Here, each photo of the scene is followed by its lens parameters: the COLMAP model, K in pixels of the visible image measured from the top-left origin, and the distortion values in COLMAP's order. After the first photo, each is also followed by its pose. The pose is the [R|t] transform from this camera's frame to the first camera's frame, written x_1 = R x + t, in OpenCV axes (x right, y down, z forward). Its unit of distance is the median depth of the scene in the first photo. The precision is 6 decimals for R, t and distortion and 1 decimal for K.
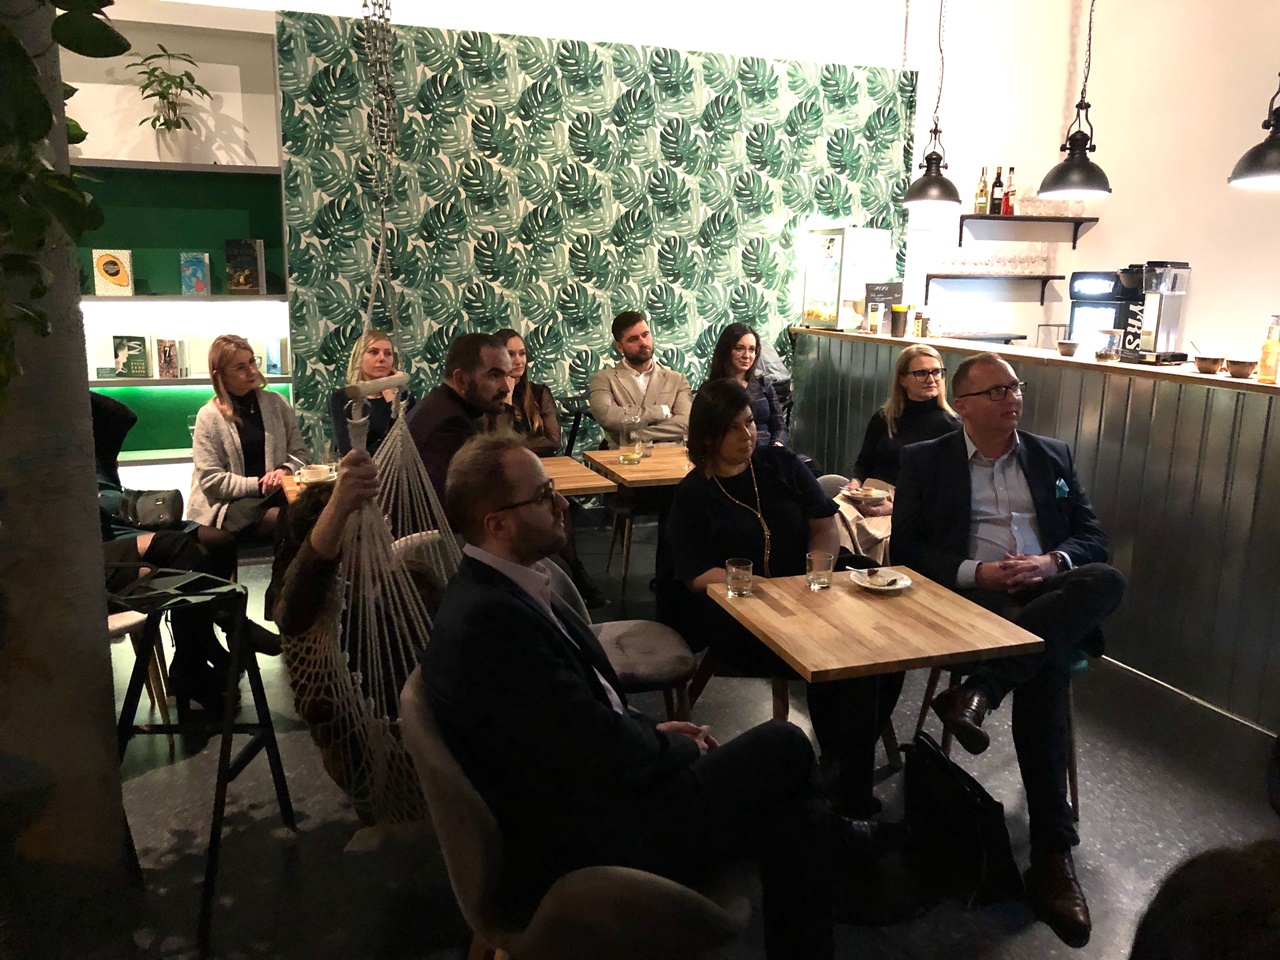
lens RADIAL K [[1044.7, 0, 645.2], [0, 1044.7, 489.6], [0, 0, 1]] dist [0.015035, 0.000943]
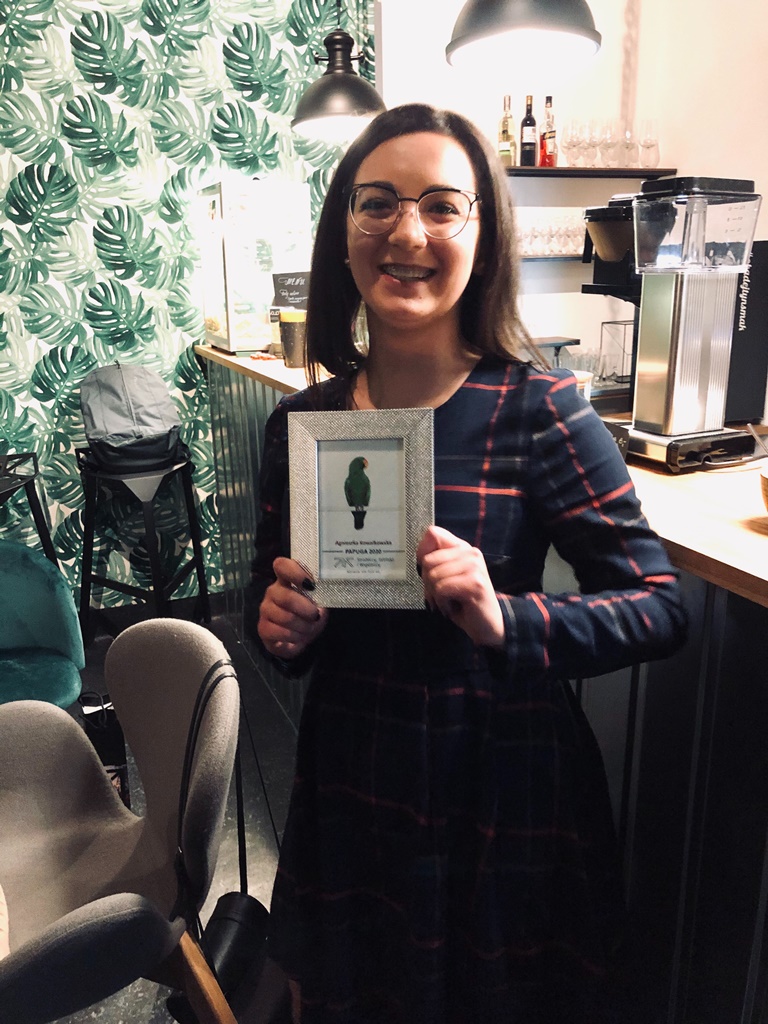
lens RADIAL K [[835.7, 0, 380.7], [0, 835.7, 504.1], [0, 0, 1]] dist [0.015035, 0.000943]
pose [[0.999388, -0.034784, -0.003773, 0.258696], [0.034960, 0.997072, 0.068009, -0.089408], [0.001396, -0.068100, 0.997678, 0.477548]]
